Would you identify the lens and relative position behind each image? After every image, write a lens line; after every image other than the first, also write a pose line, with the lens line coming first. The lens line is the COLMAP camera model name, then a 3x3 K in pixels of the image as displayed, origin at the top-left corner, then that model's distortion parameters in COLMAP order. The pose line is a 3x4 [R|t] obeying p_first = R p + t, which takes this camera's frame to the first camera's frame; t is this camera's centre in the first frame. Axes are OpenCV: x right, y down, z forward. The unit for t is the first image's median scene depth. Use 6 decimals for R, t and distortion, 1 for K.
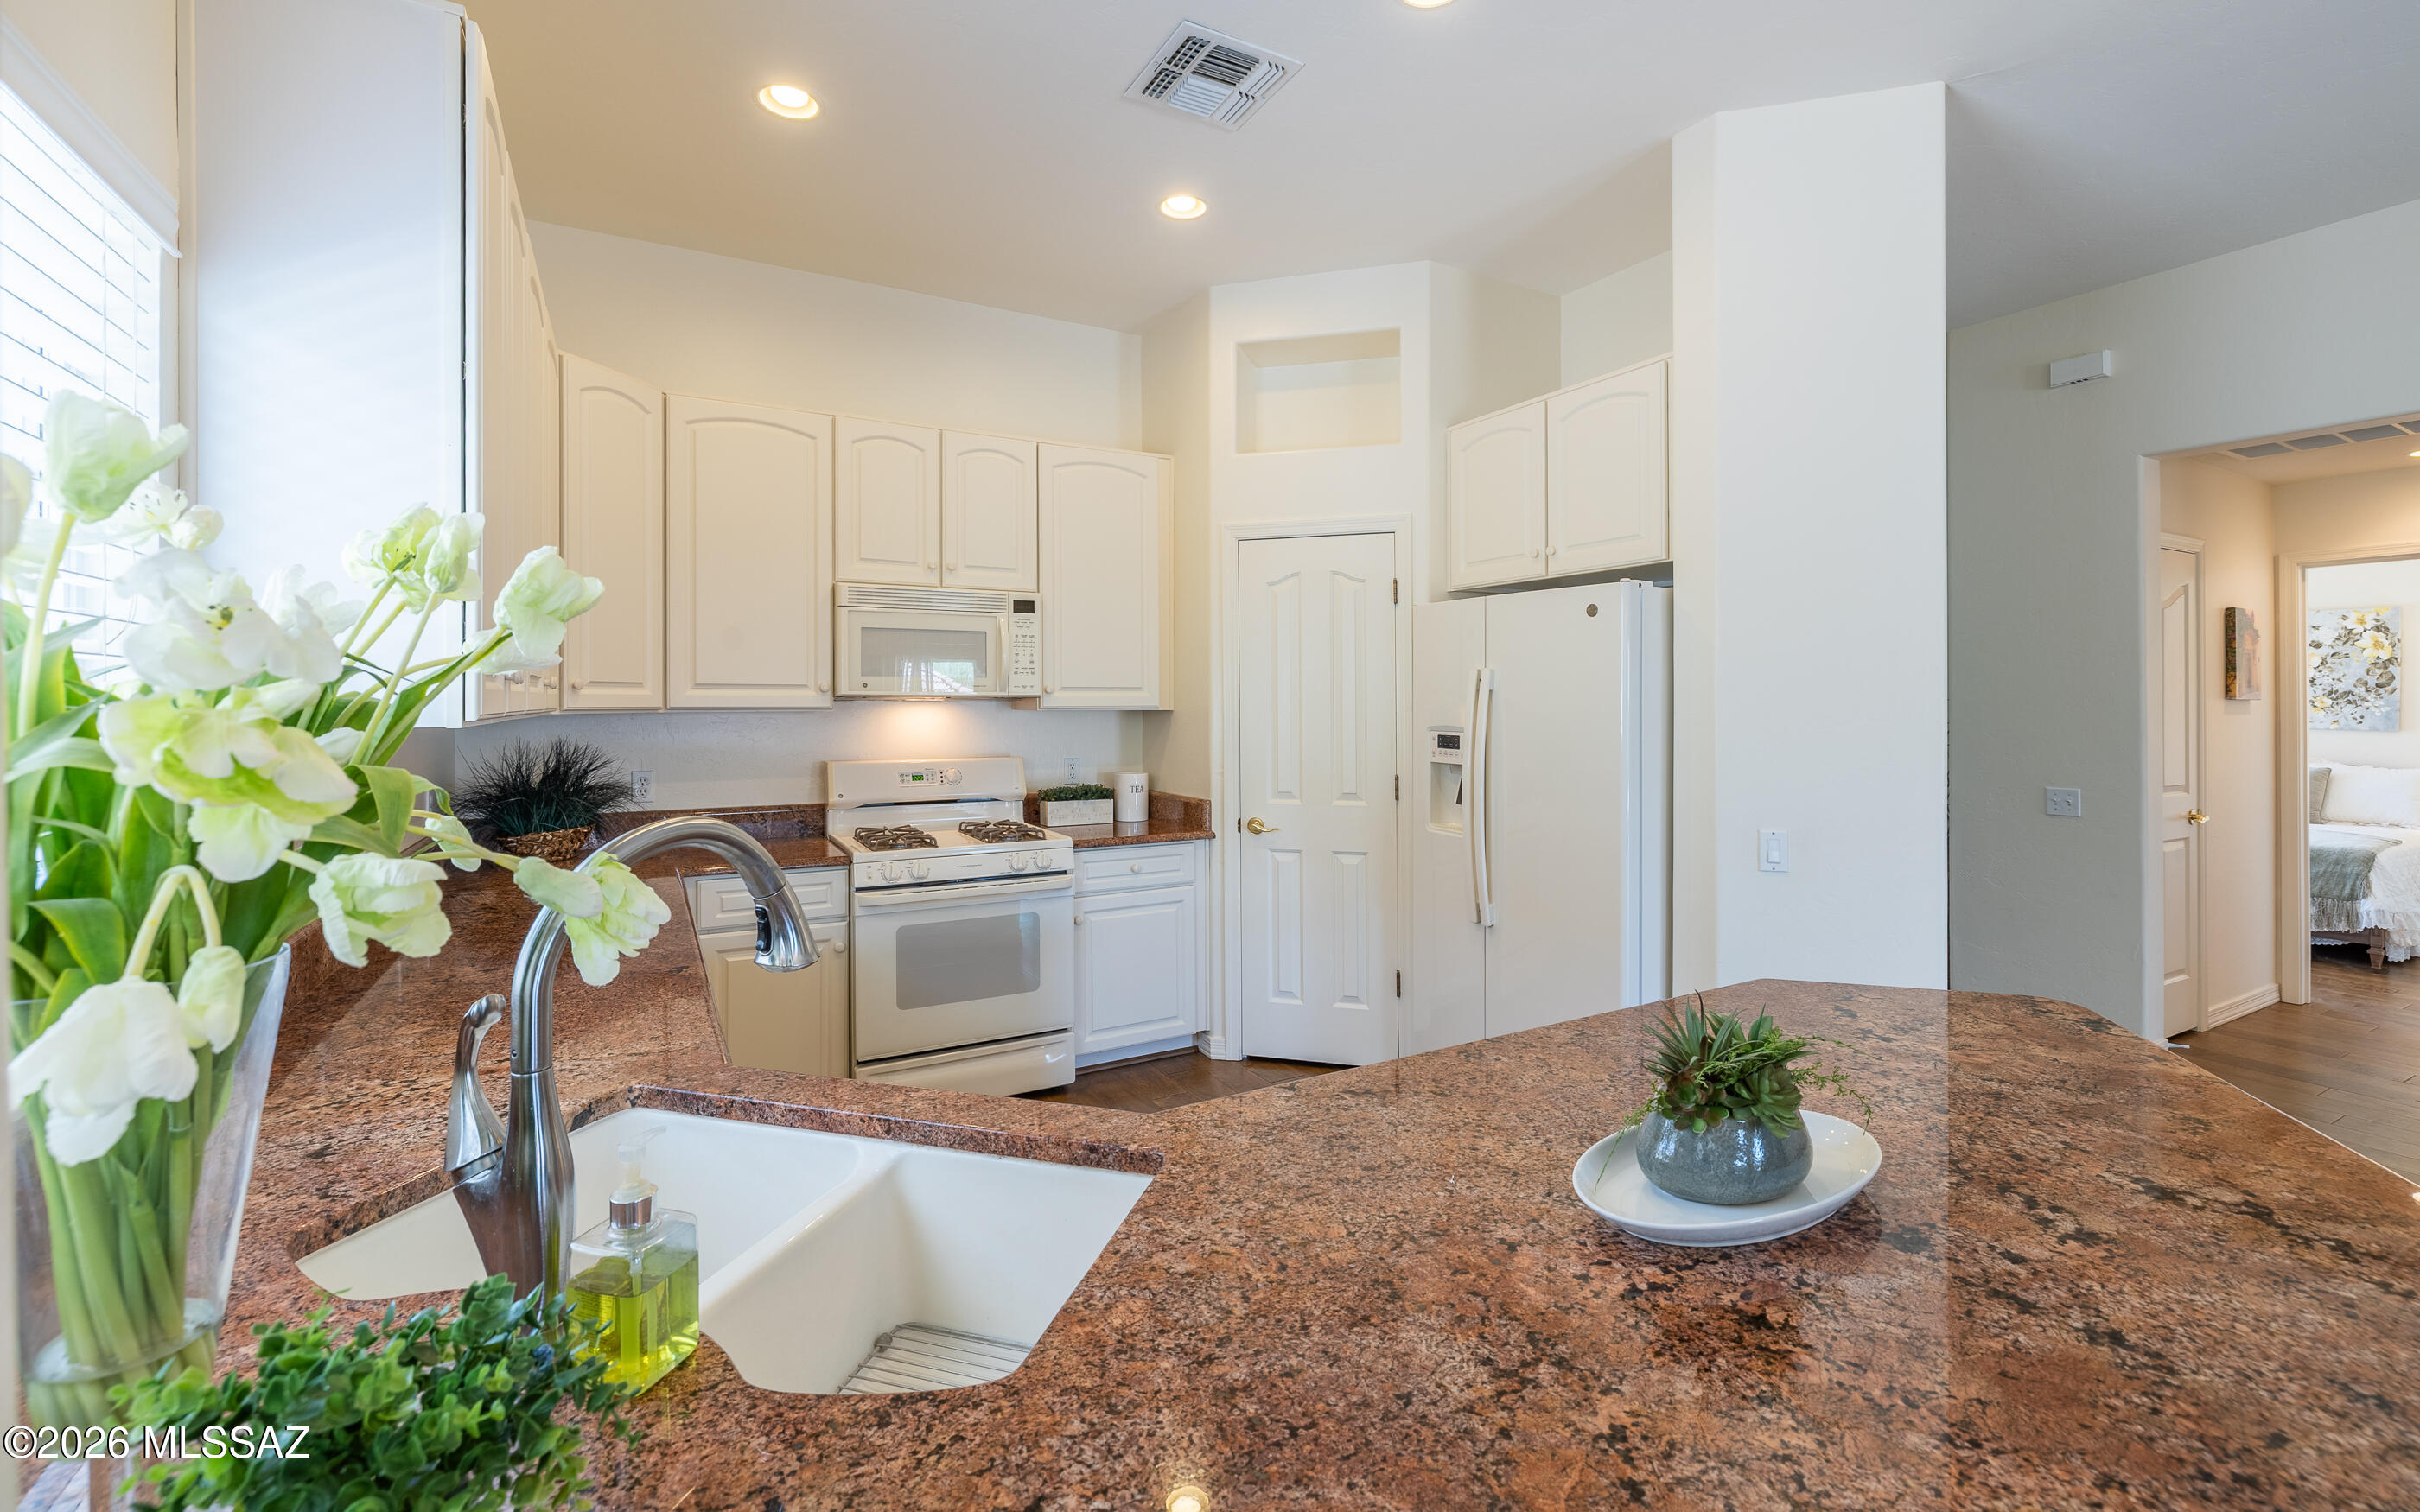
lens RADIAL K [[1018.4, 0, 1217.6], [0, 1018.4, 701.3], [0, 0, 1]] dist [-0.002511, -0.000682]
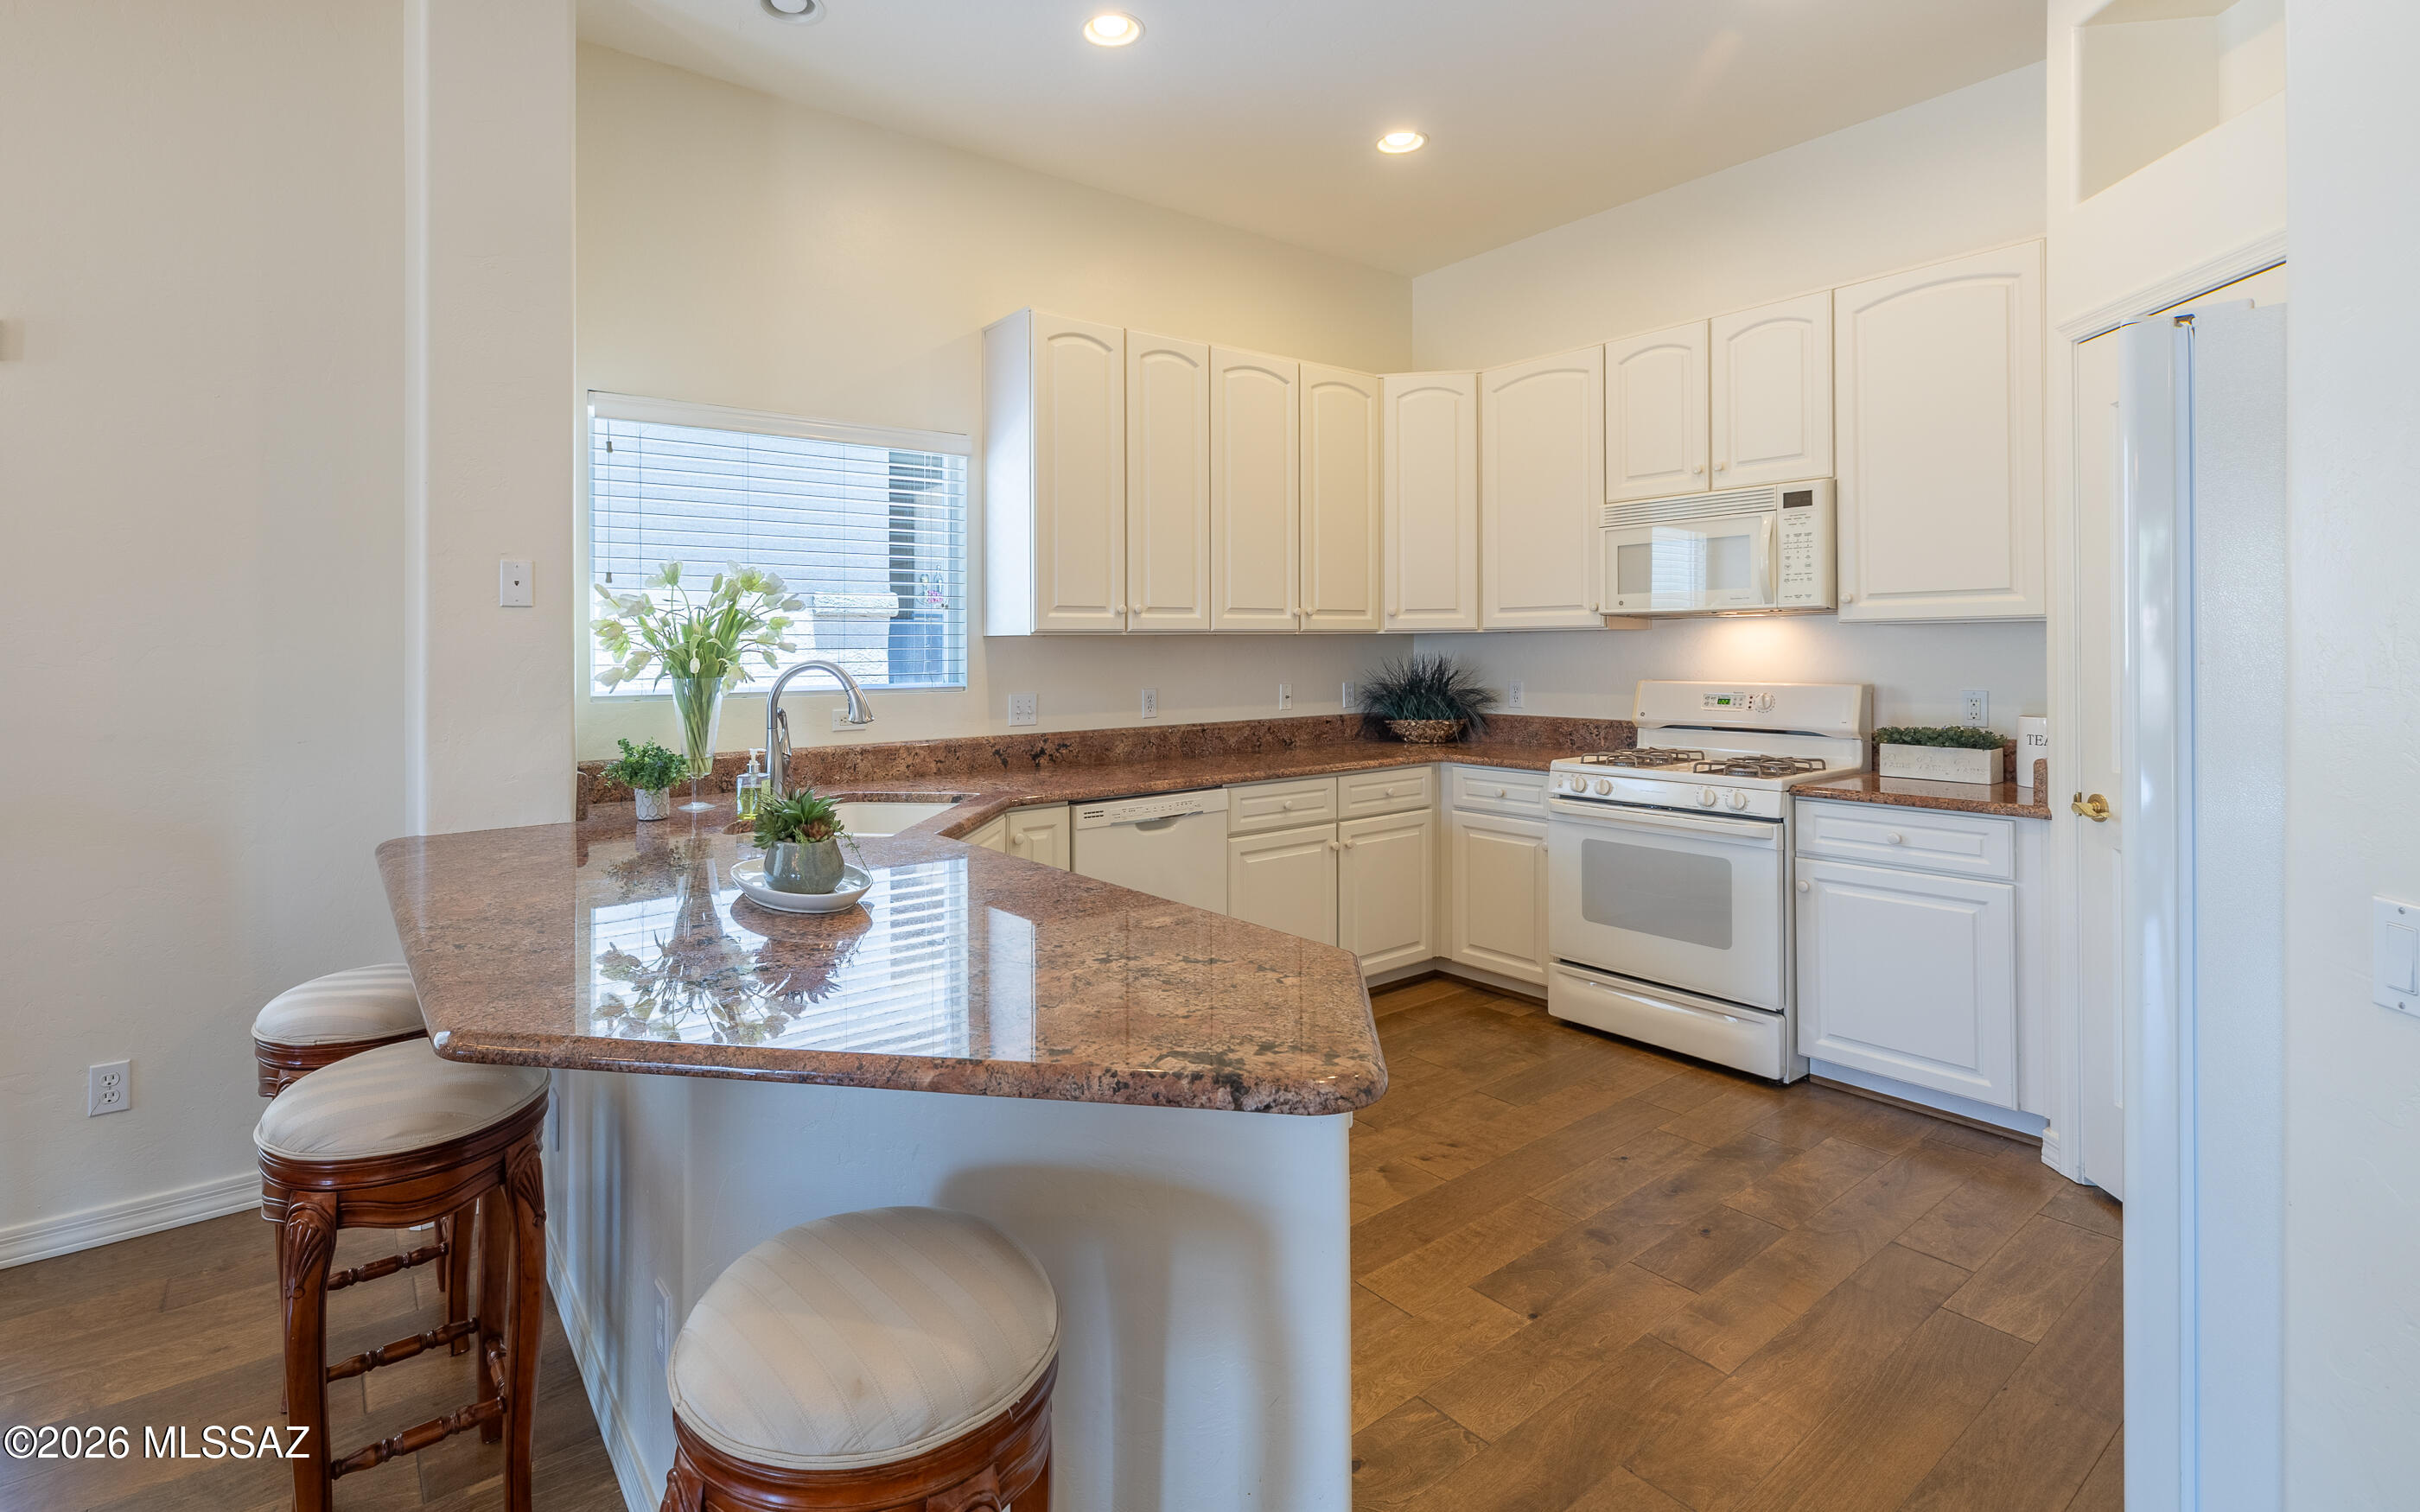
lens RADIAL K [[1124.1, 0, 1122.0], [0, 1124.1, 653.4], [0, 0, 1]] dist [0.003000, 0.000277]
pose [[0.117765, 0.002176, -0.993039, 0.653819], [0.010889, 0.999935, 0.003482, 0.022986], [0.992982, -0.011223, 0.117734, 0.355744]]
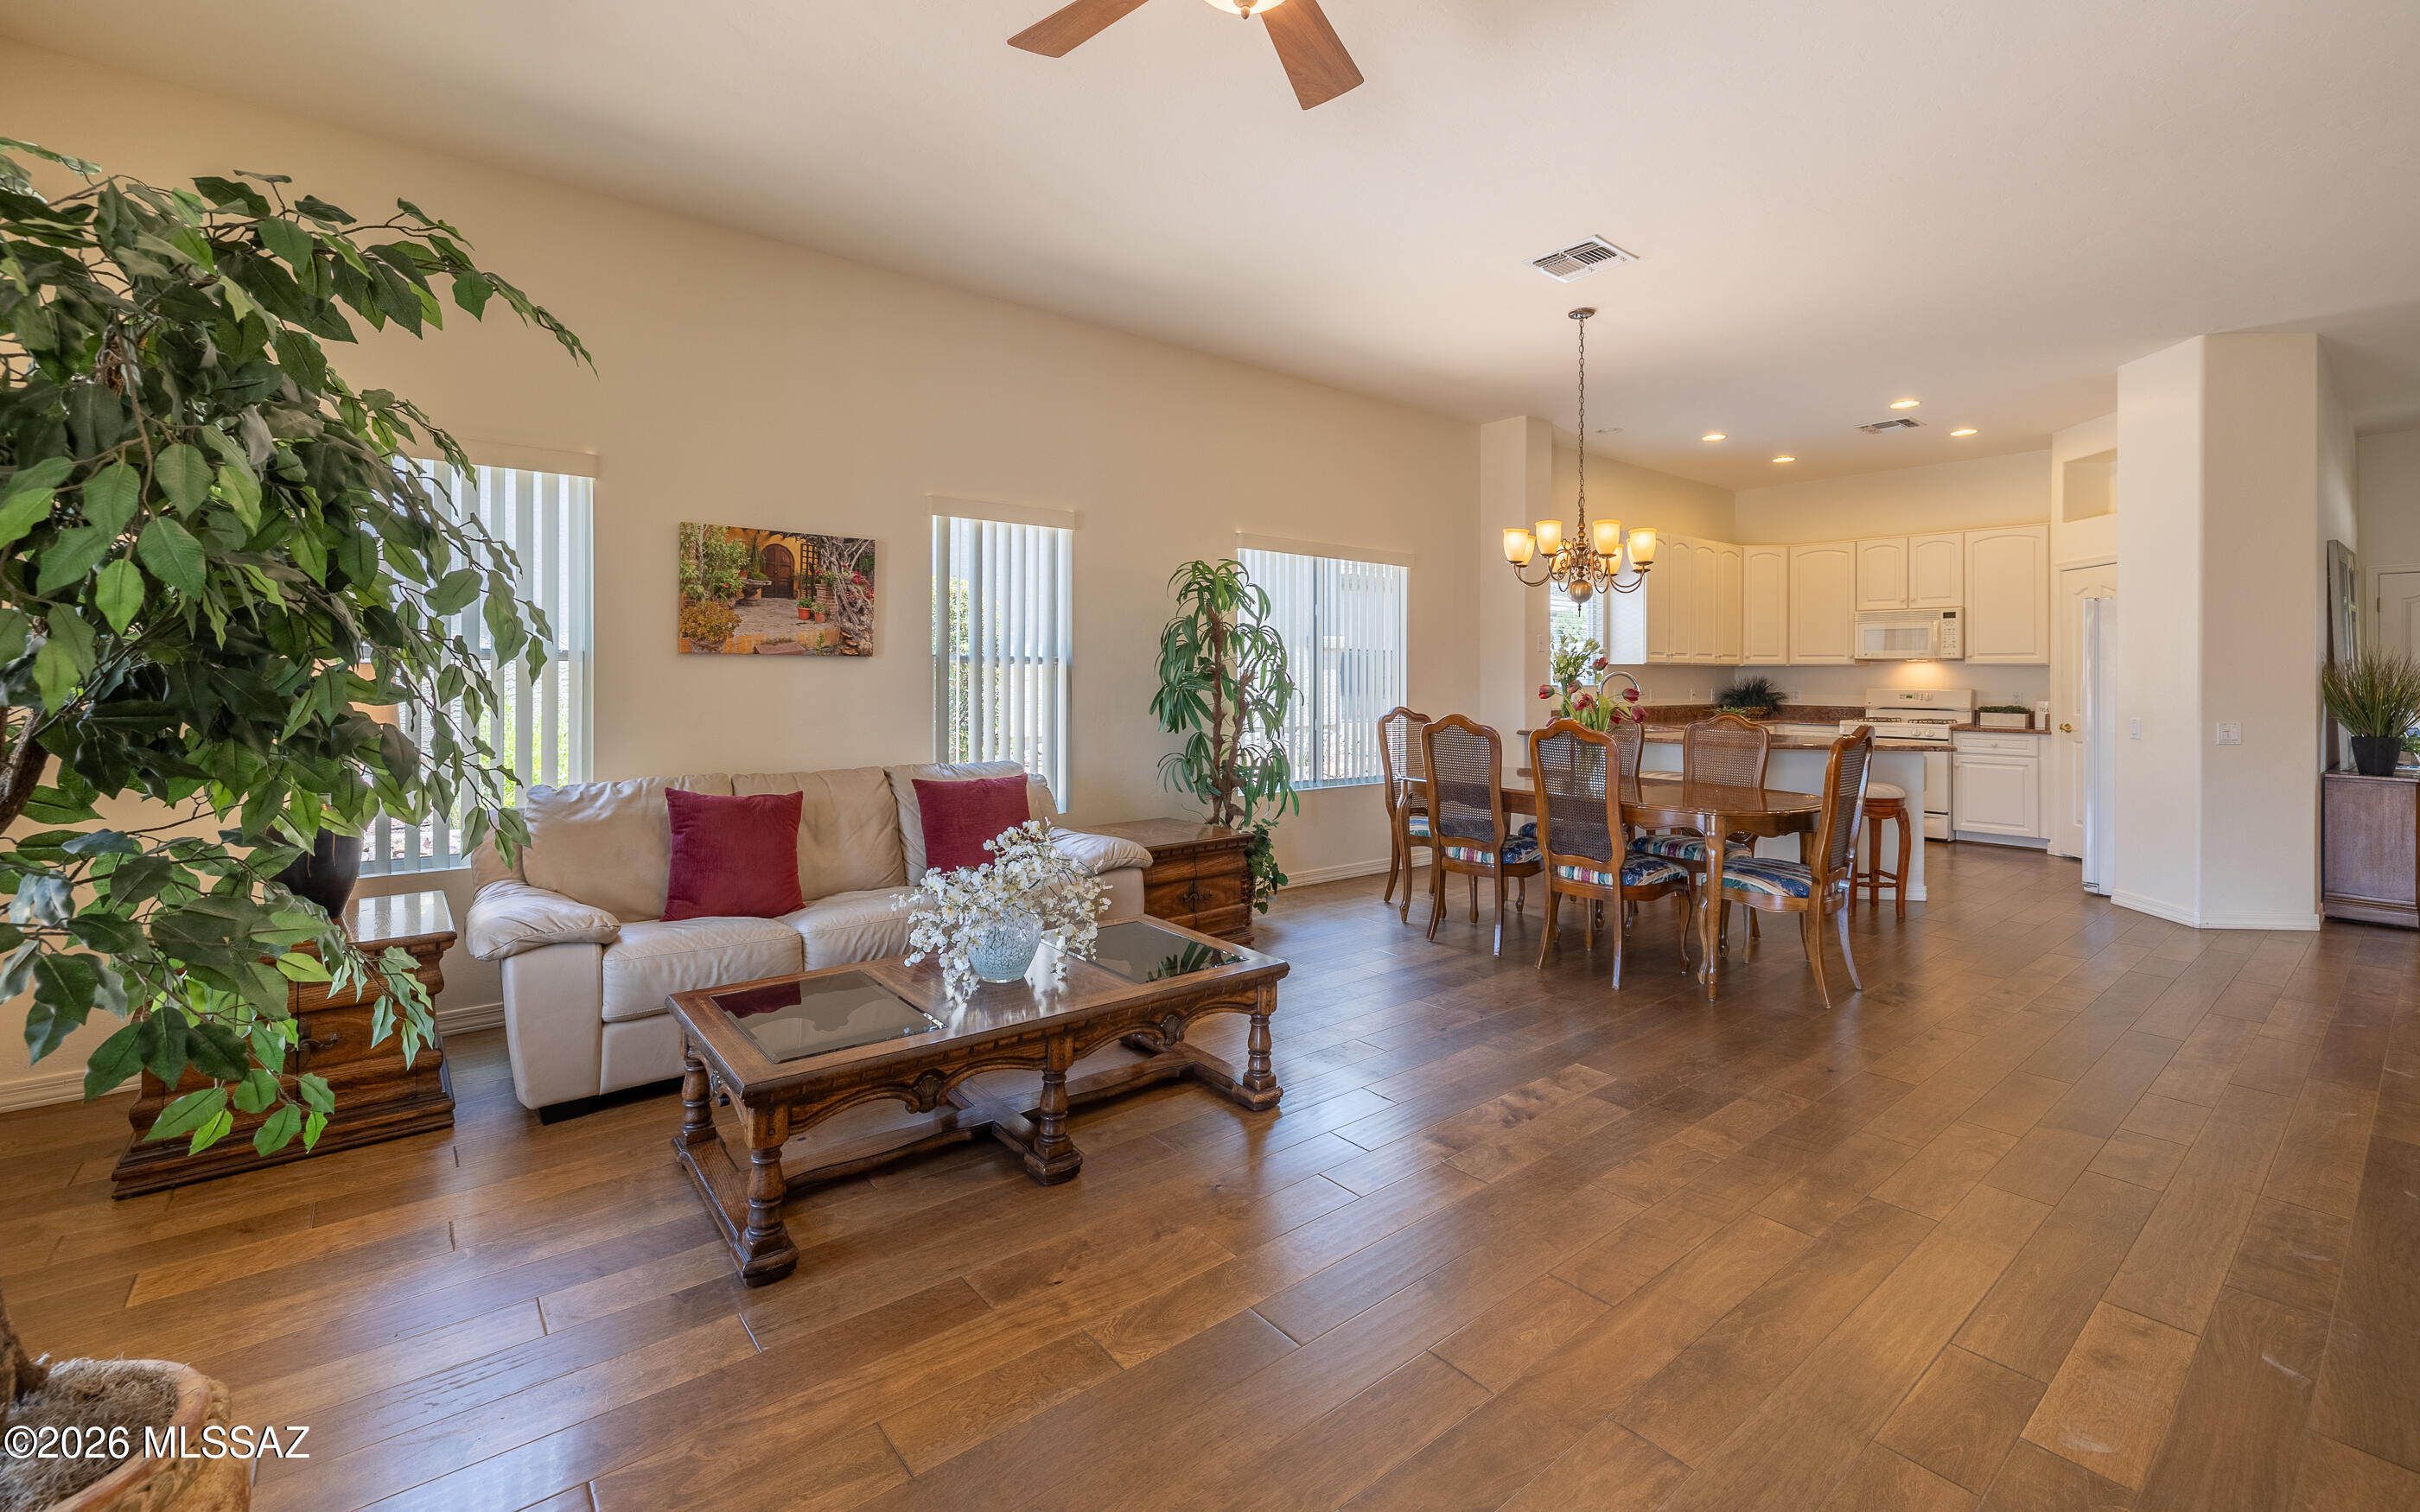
lens RADIAL K [[1018.4, 0, 1209.2], [0, 1018.4, 678.5], [0, 0, 1]] dist [-0.002511, -0.000682]
pose [[0.166206, 0.003097, -0.986086, 1.612815], [-0.003749, 0.999990, 0.002509, 0.036612], [0.986084, 0.003280, 0.166216, -0.831825]]
